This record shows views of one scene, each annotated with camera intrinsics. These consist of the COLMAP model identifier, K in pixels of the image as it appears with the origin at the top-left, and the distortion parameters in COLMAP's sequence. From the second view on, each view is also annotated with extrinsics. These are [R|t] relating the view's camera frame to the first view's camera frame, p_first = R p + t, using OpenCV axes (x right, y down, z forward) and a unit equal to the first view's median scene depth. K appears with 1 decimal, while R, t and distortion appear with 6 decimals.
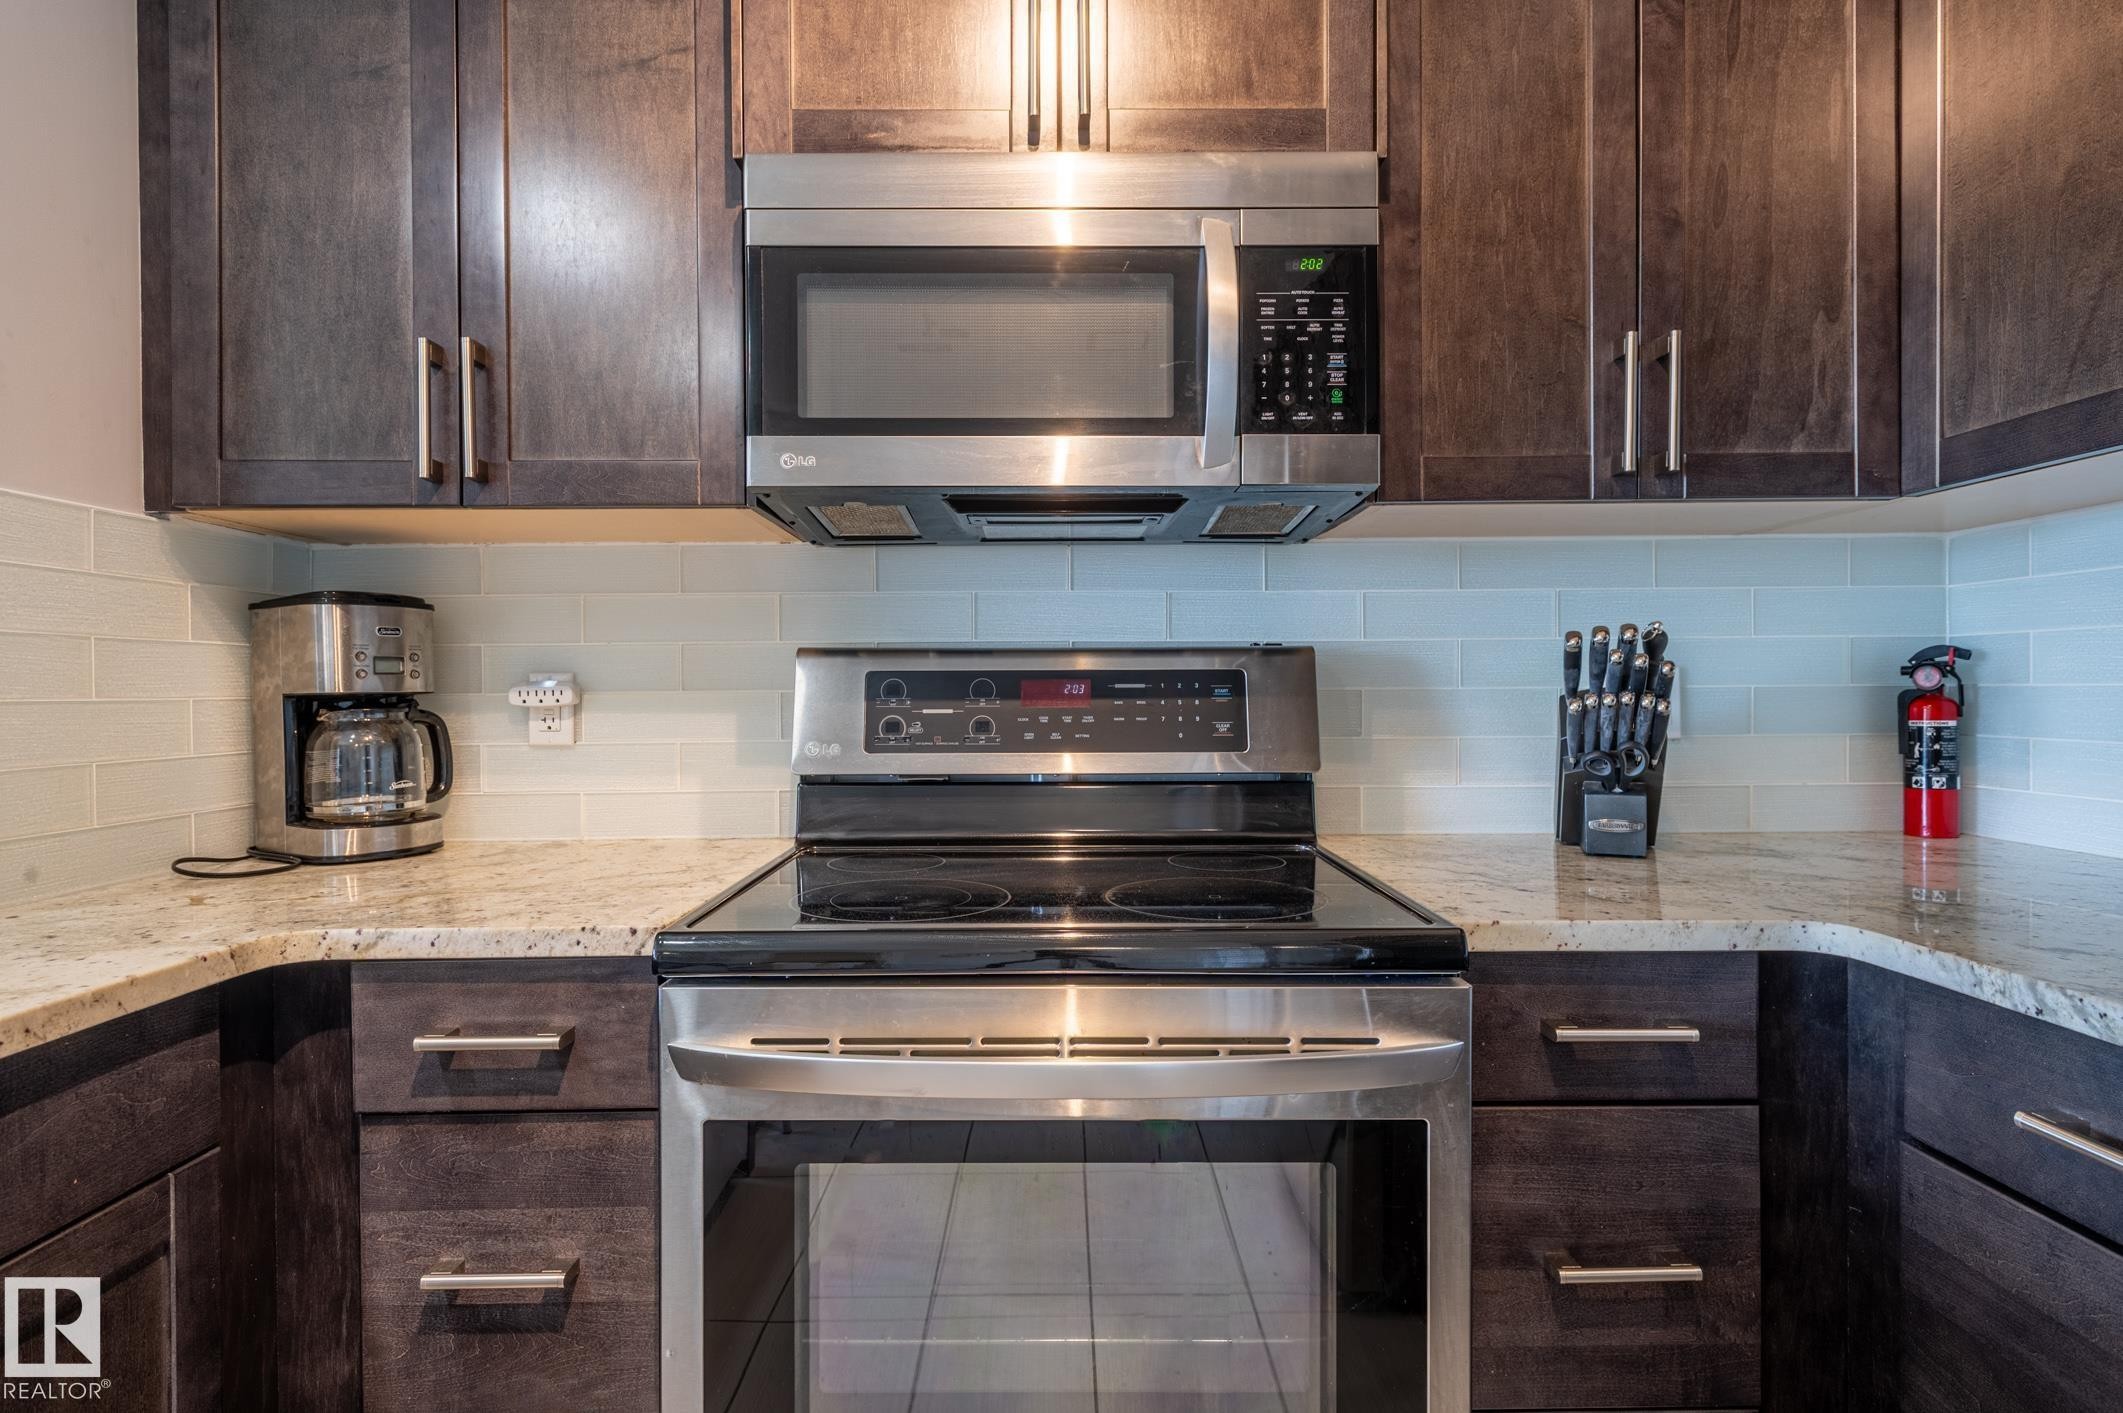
lens RADIAL K [[1090.5, 0, 1050.2], [0, 1090.5, 700.6], [0, 0, 1]] dist [0.013858, -0.007877]
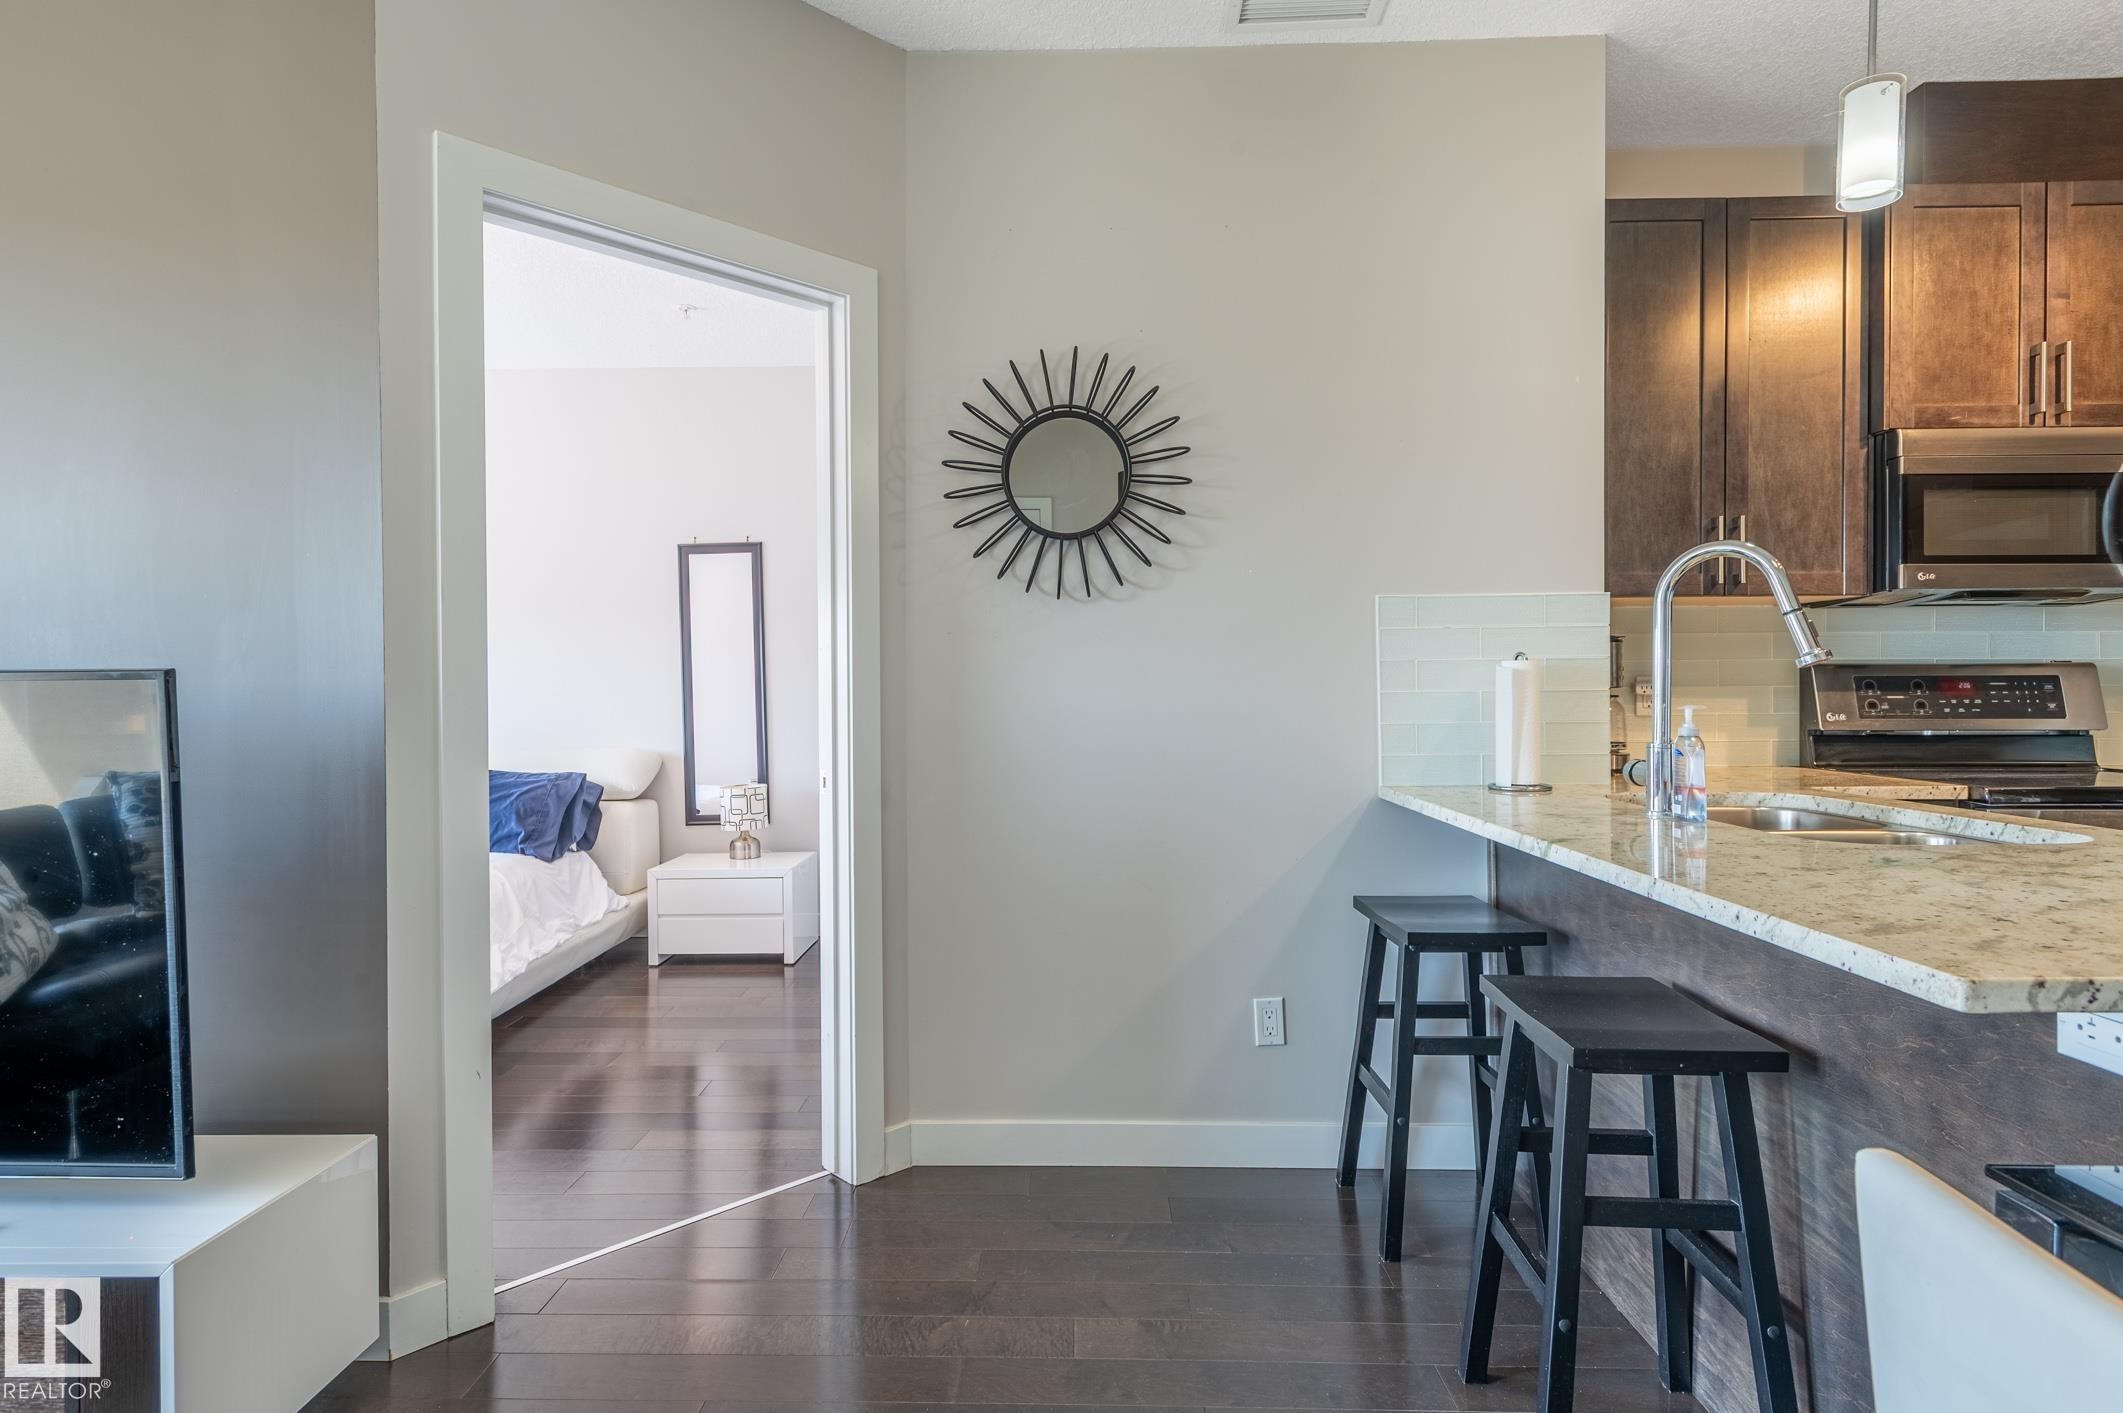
lens RADIAL K [[1090.5, 0, 1065.6], [0, 1090.5, 700.9], [0, 0, 1]] dist [0.013858, -0.007877]
pose [[0.999589, 0.001098, -0.028663, -1.715933], [-0.001024, 0.999996, 0.002576, 0.015200], [0.028666, -0.002546, 0.999586, -1.084878]]
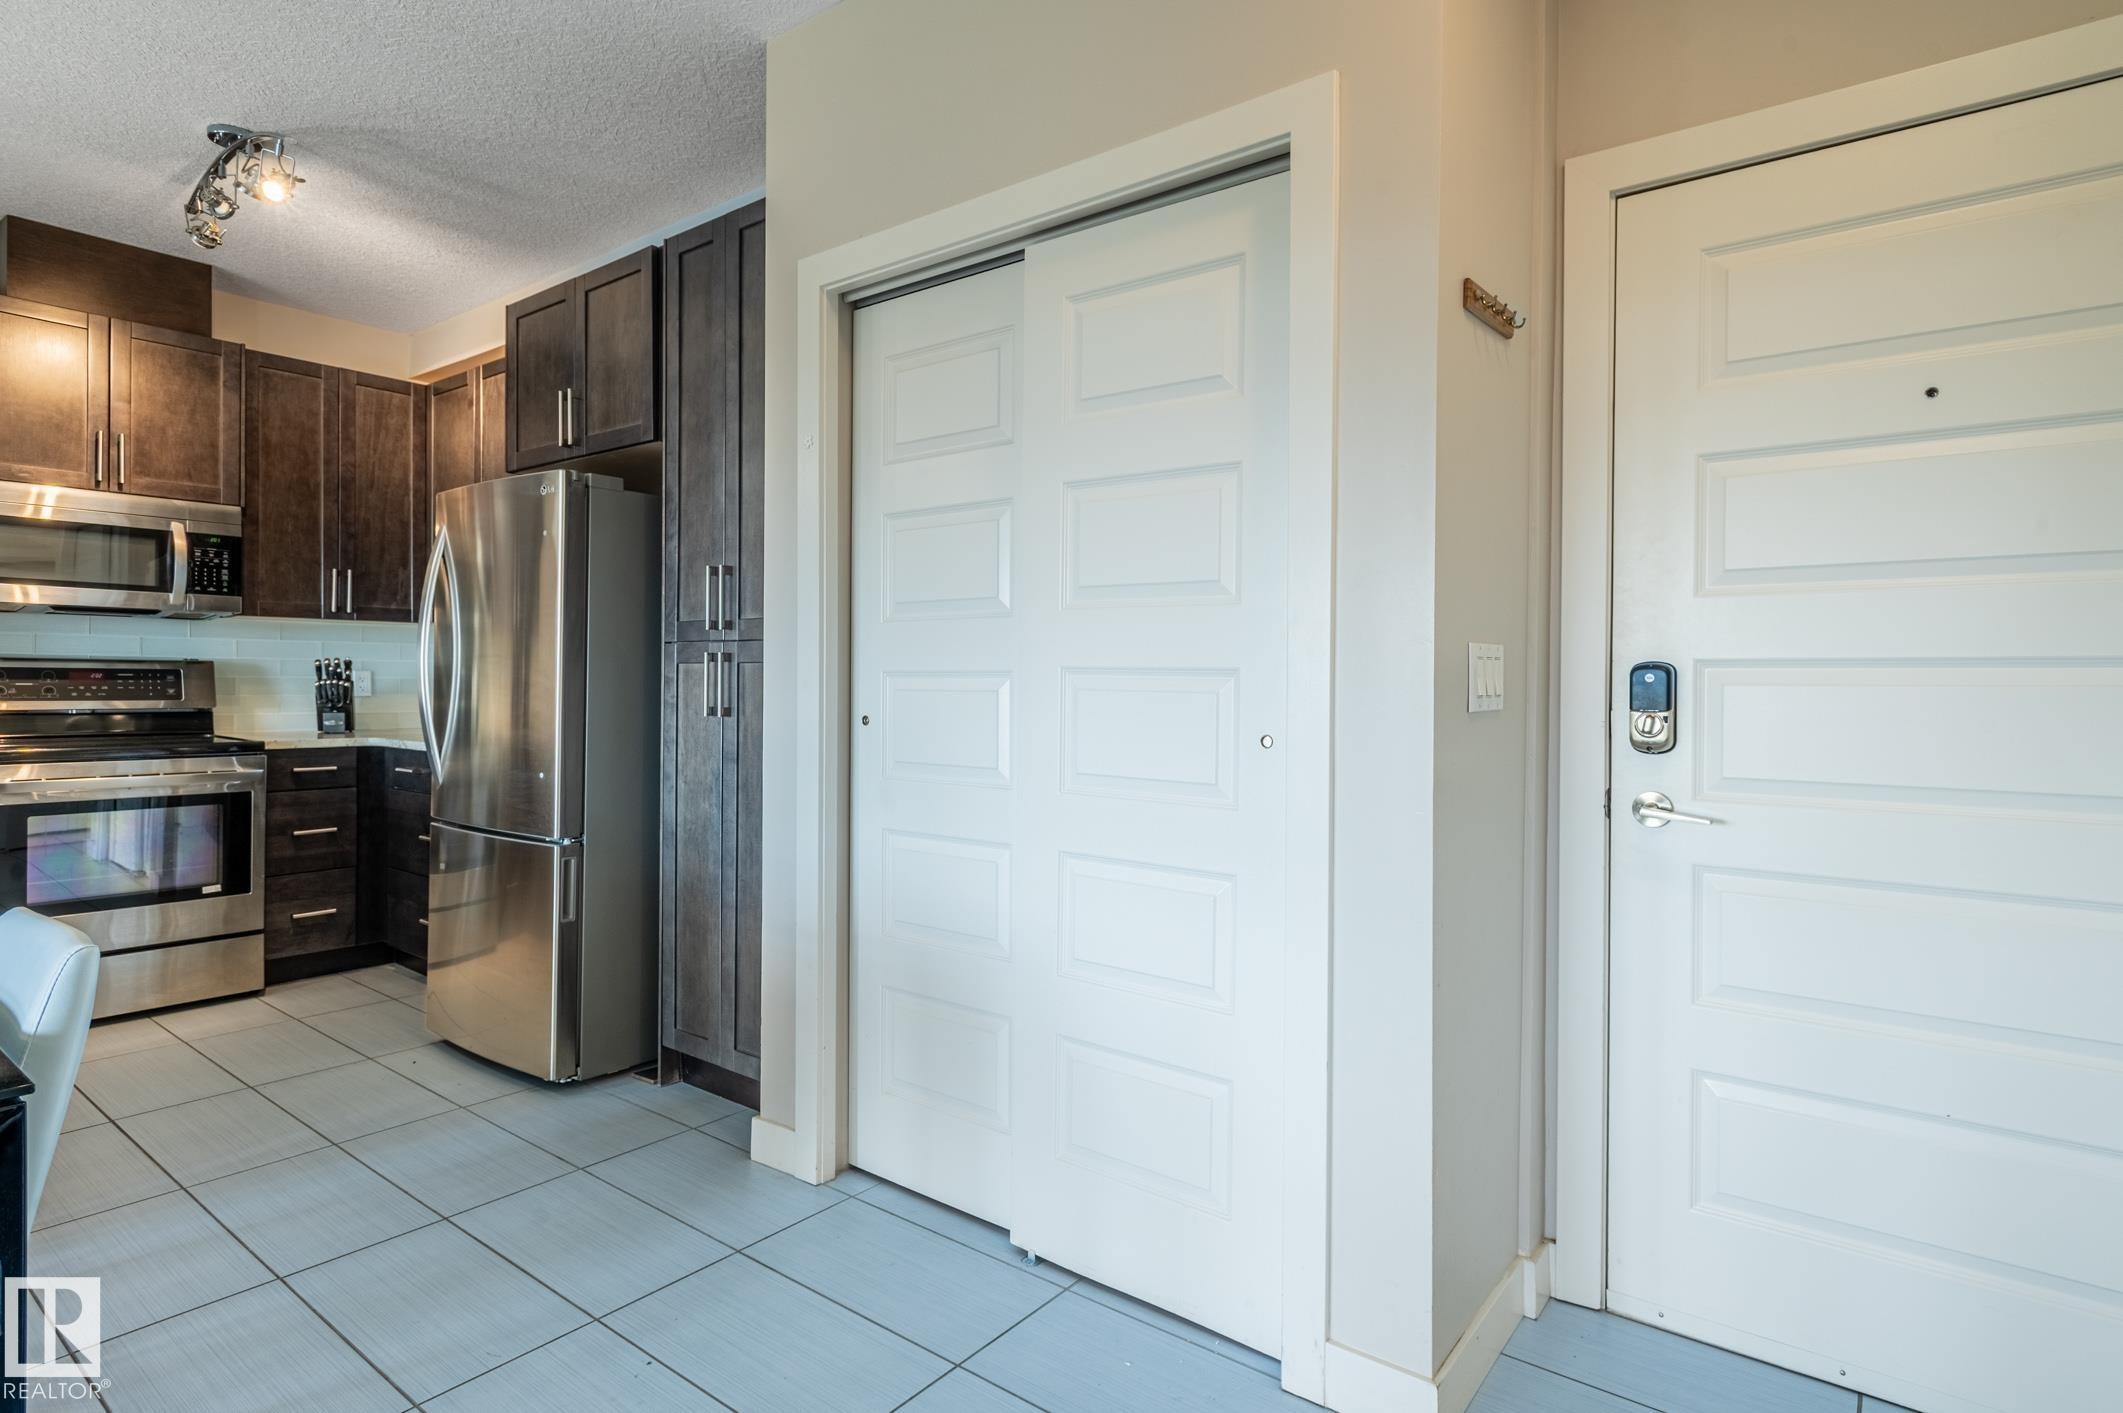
lens RADIAL K [[1090.5, 0, 1048.6], [0, 1090.5, 688.1], [0, 0, 1]] dist [0.013858, -0.007877]
pose [[0.616718, 0.005291, 0.787166, -0.712675], [-0.007302, 0.999973, -0.001001, 0.005398], [-0.787150, -0.005131, 0.616740, -2.645924]]
